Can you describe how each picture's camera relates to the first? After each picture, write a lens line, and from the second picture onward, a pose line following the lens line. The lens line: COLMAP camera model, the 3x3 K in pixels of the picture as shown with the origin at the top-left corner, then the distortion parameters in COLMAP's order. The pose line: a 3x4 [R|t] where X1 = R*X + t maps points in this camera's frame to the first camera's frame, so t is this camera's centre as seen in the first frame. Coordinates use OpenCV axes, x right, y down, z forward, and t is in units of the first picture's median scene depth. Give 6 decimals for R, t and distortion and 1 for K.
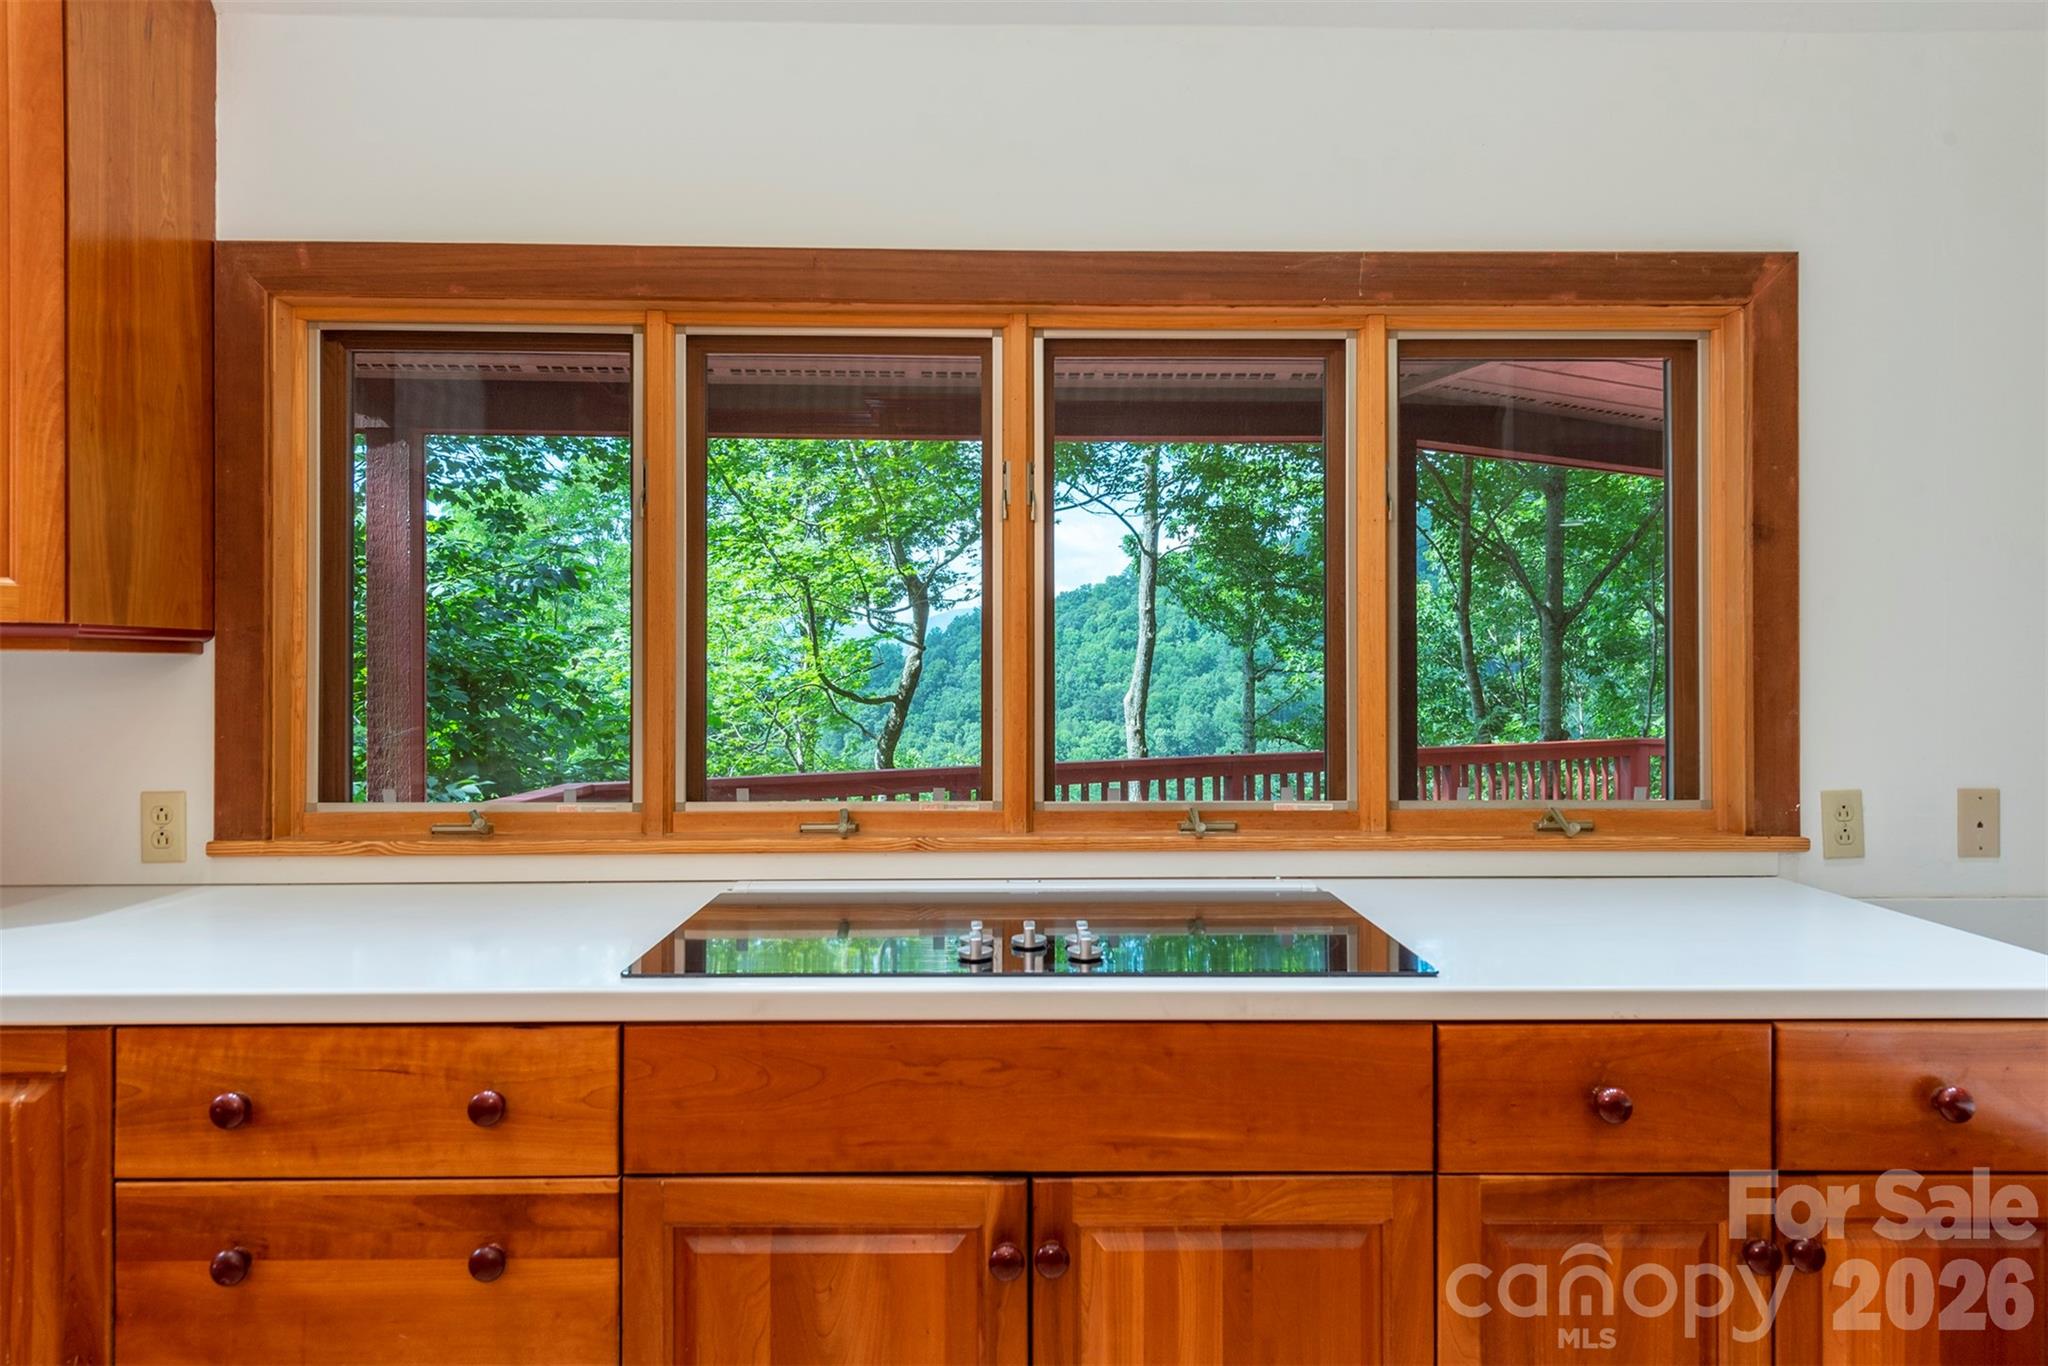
lens RADIAL K [[1348.2, 0, 1026.5], [0, 1348.2, 671.0], [0, 0, 1]] dist [0.014544, -0.010139]
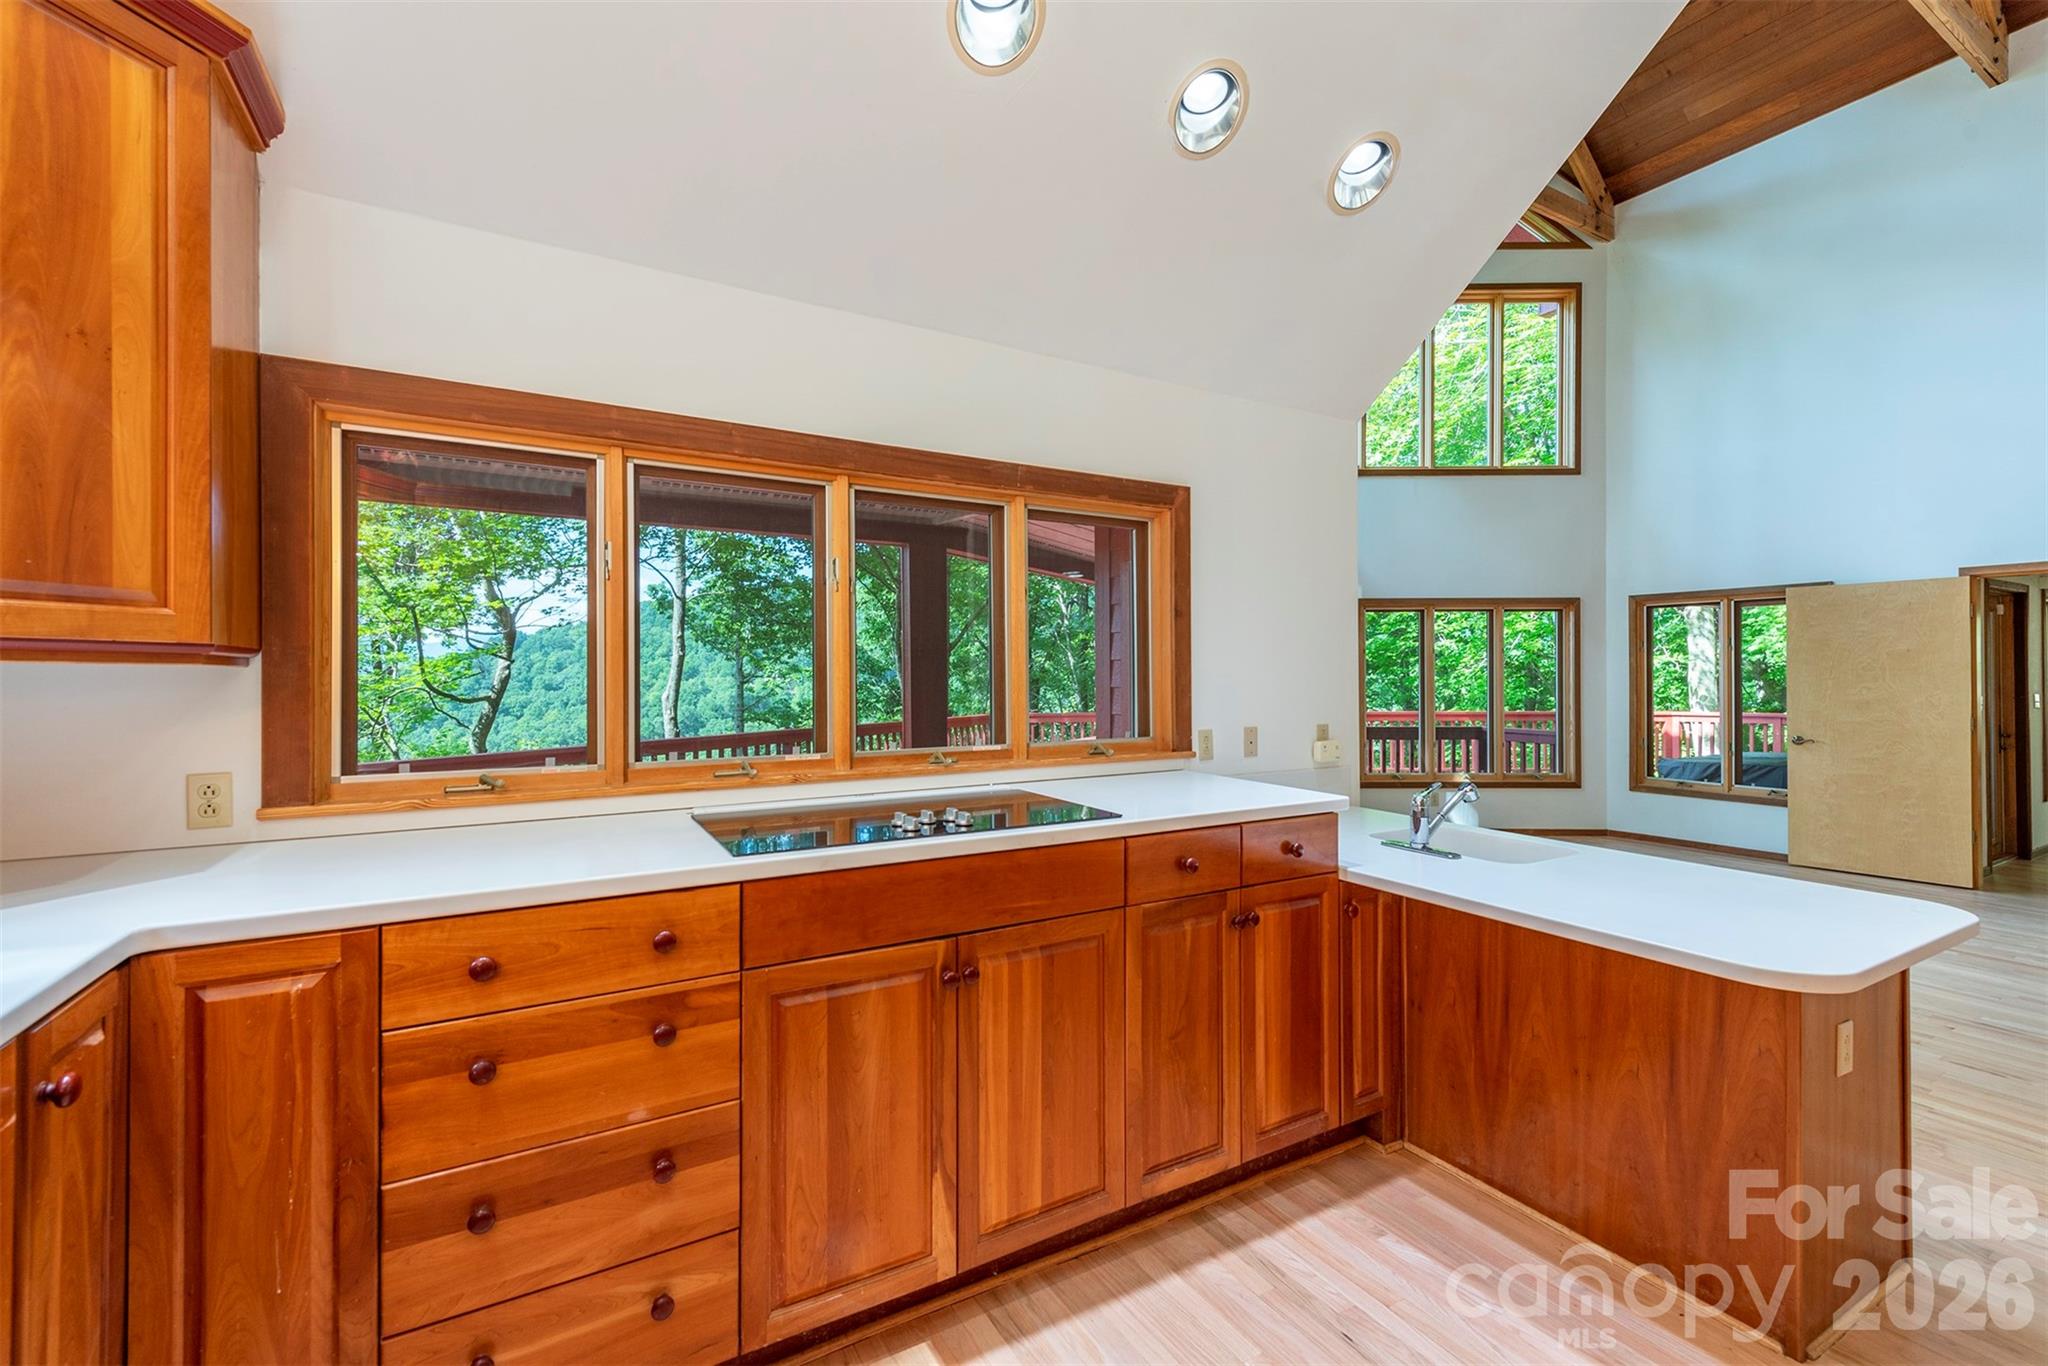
lens RADIAL K [[858.0, 0, 1007.2], [0, 858.0, 679.1], [0, 0, 1]] dist [0.003058, -0.002854]
pose [[0.877377, -0.004180, 0.479783, -0.454453], [0.003027, 0.999990, 0.003177, -0.001085], [-0.479792, -0.001335, 0.877381, -0.107086]]
